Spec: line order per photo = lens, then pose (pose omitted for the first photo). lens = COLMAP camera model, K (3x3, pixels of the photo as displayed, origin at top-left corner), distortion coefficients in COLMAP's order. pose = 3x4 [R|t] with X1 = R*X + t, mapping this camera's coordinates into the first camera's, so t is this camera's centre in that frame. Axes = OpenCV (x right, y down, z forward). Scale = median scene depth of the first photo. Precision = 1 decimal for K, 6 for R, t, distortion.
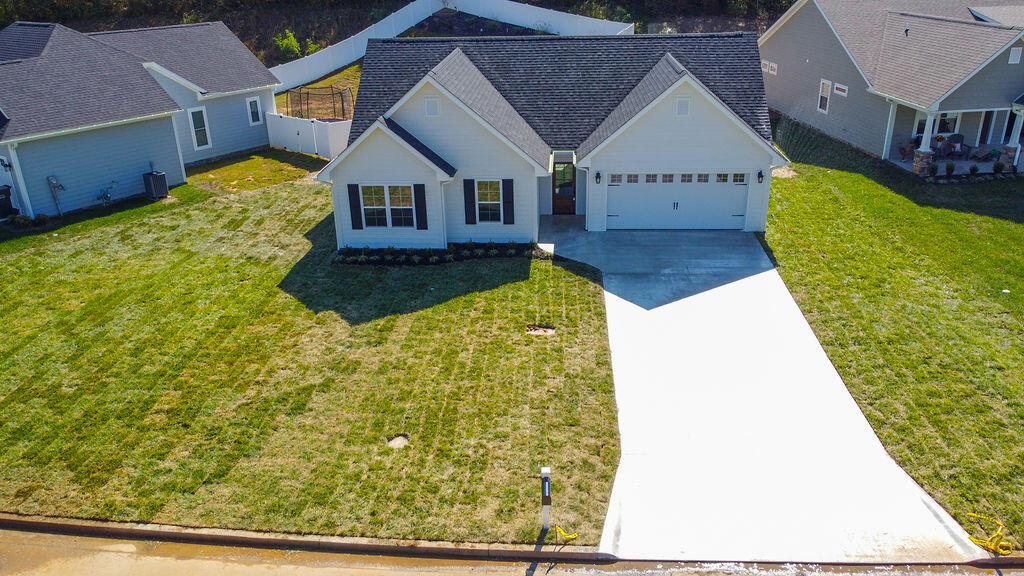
lens RADIAL K [[786.1, 0, 512.0], [0, 786.1, 288.0], [0, 0, 1]] dist [0.009788, 0.001685]
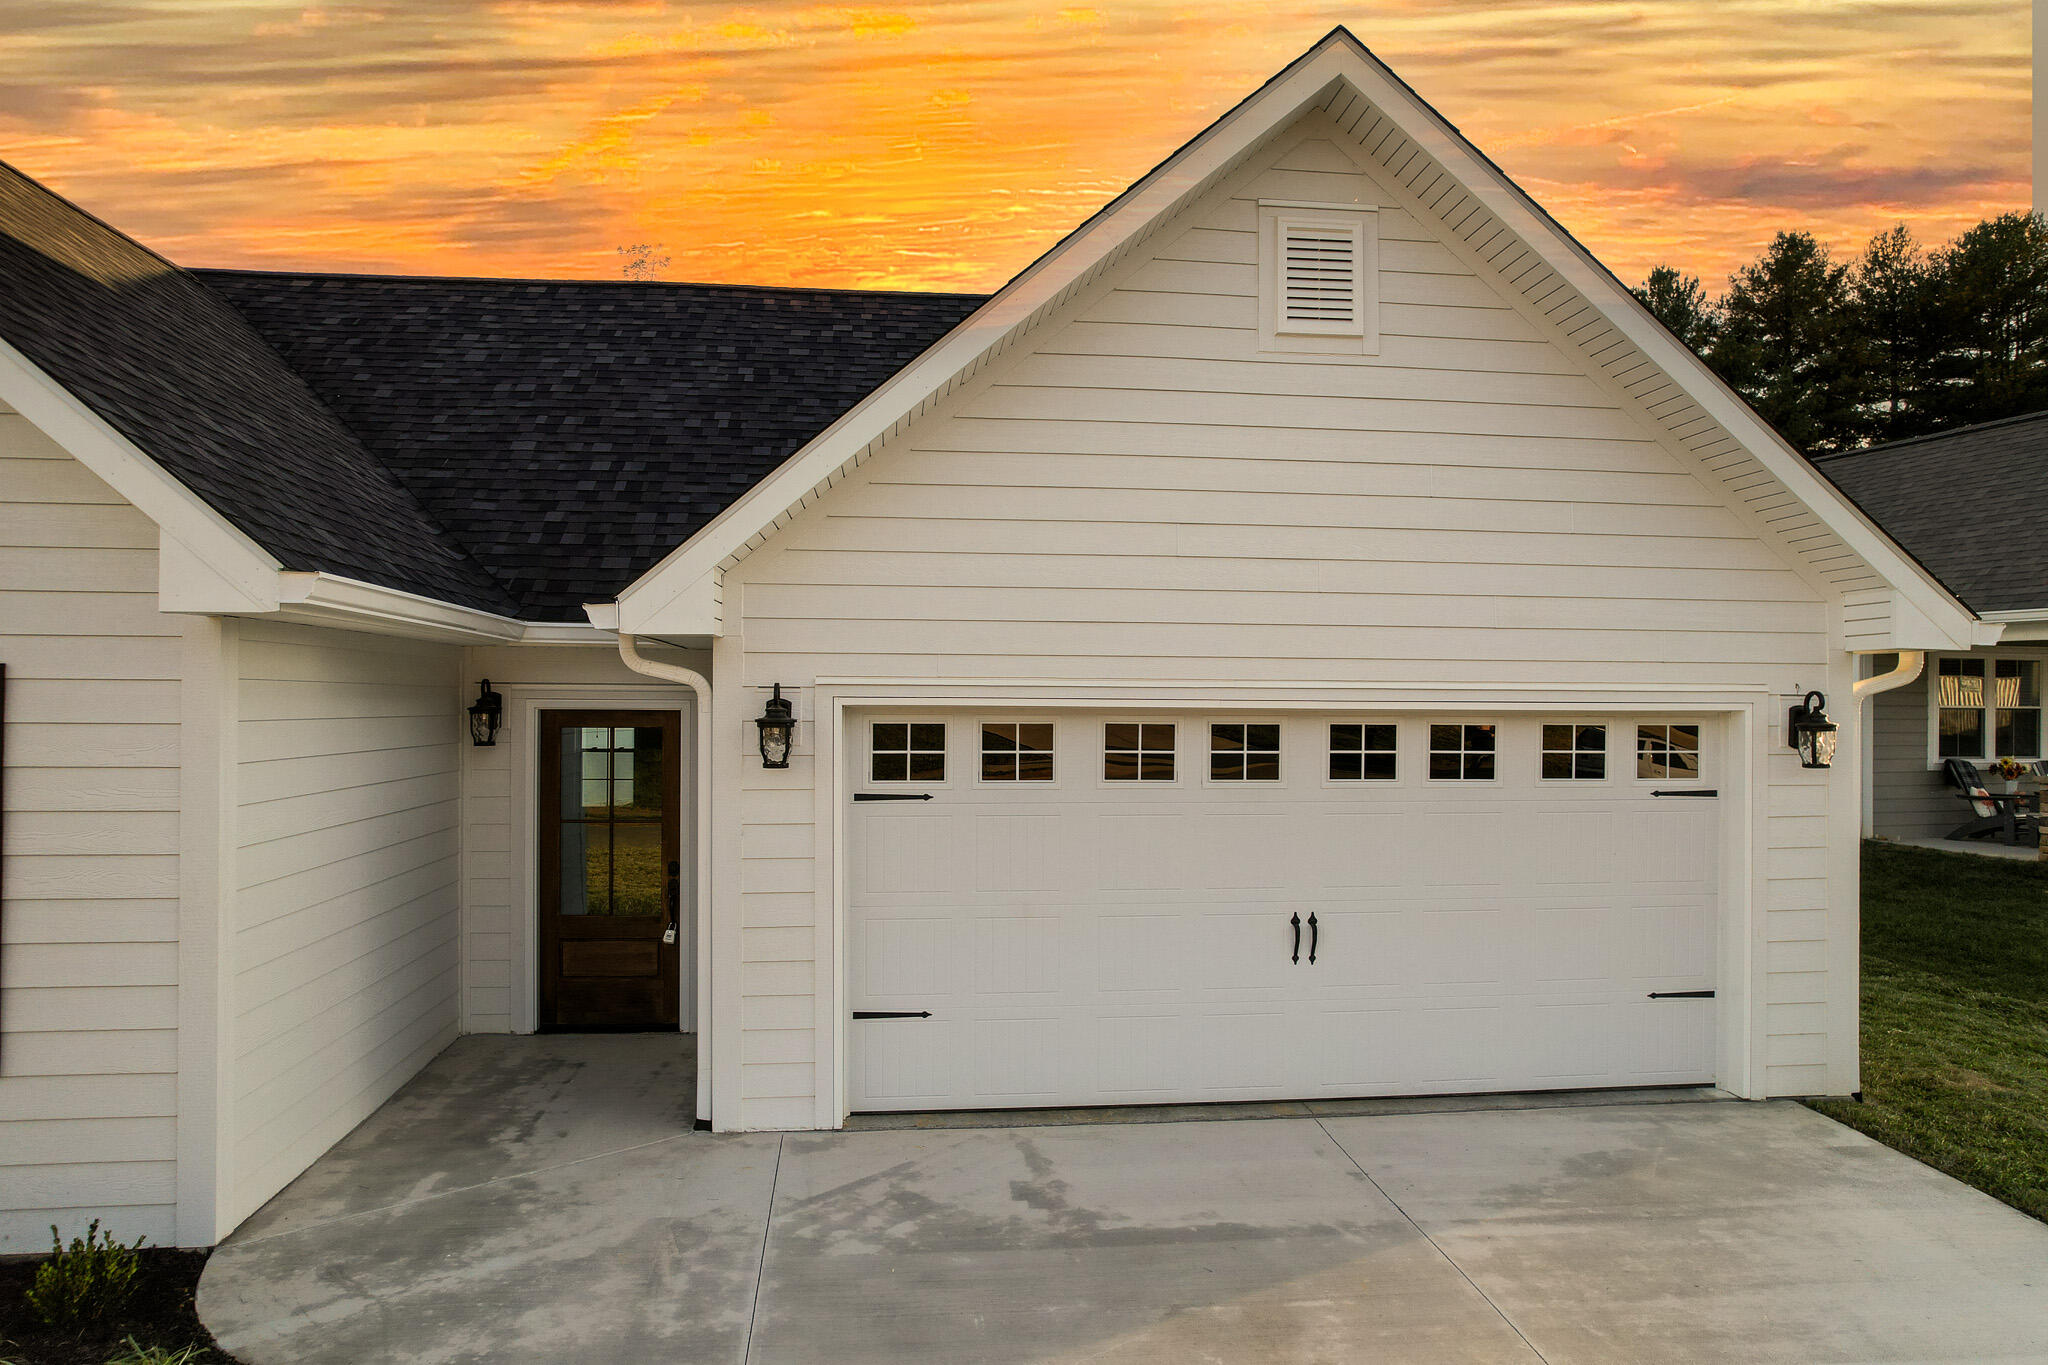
lens RADIAL K [[1309.5, 0, 1024.0], [0, 1309.5, 682.5], [0, 0, 1]] dist [-0.038807, 0.004897]
pose [[0.984189, 0.029936, 0.174571, 0.113215], [0.044527, 0.912143, -0.407447, -0.050746], [-0.171431, 0.408778, 0.896388, 0.788136]]
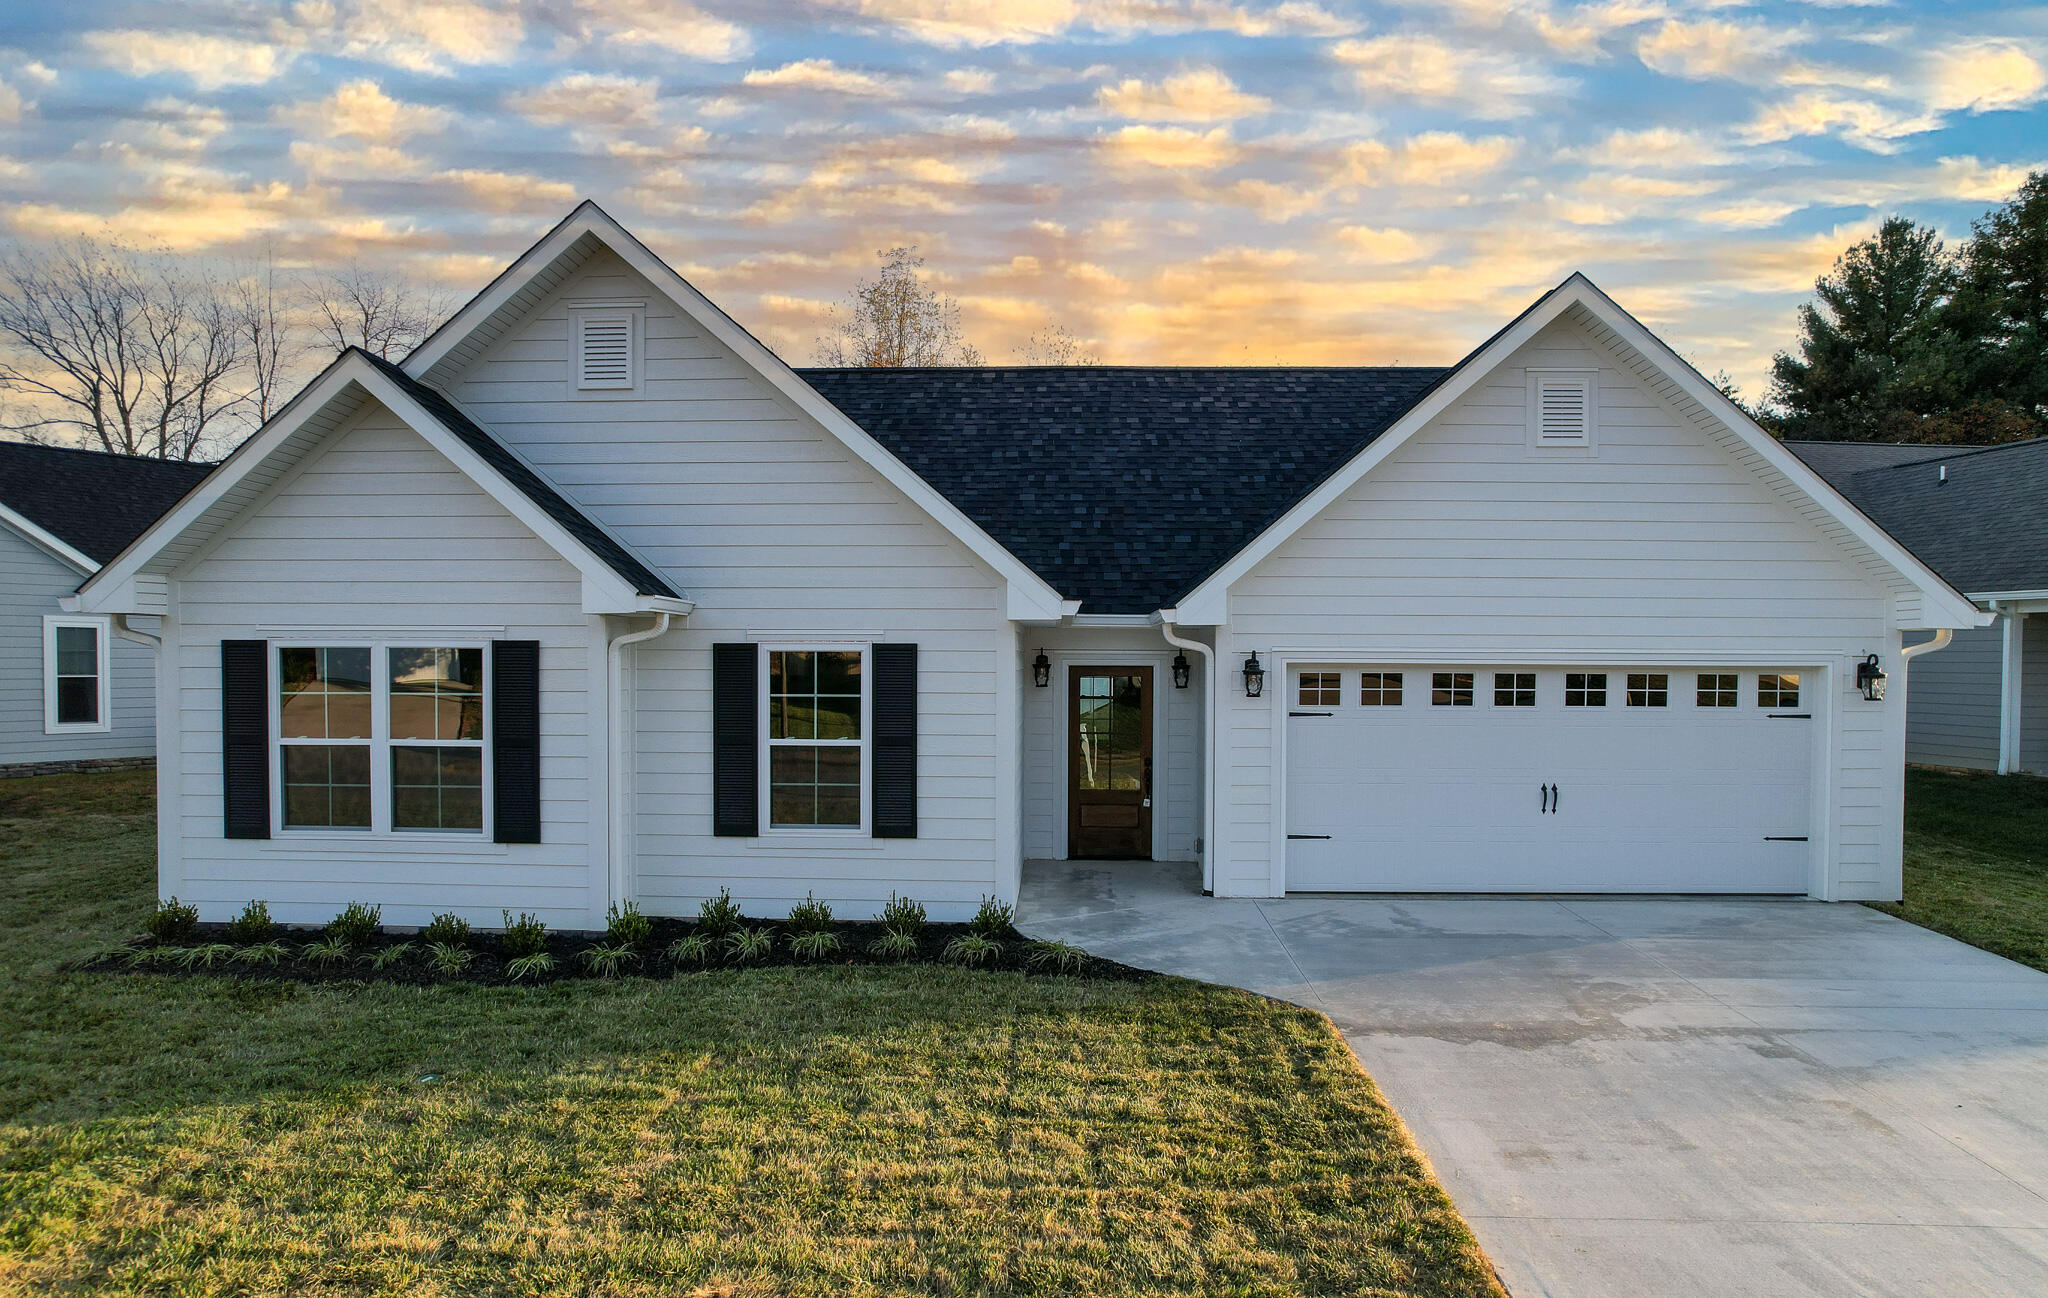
lens RADIAL K [[1311.6, 0, 1027.5], [0, 1311.6, 689.9], [0, 0, 1]] dist [-0.069464, 0.062908]
pose [[0.999096, 0.024717, 0.034589, 0.021326], [-0.009943, 0.926905, -0.375163, 0.025650], [-0.041334, 0.374480, 0.926313, 0.616028]]
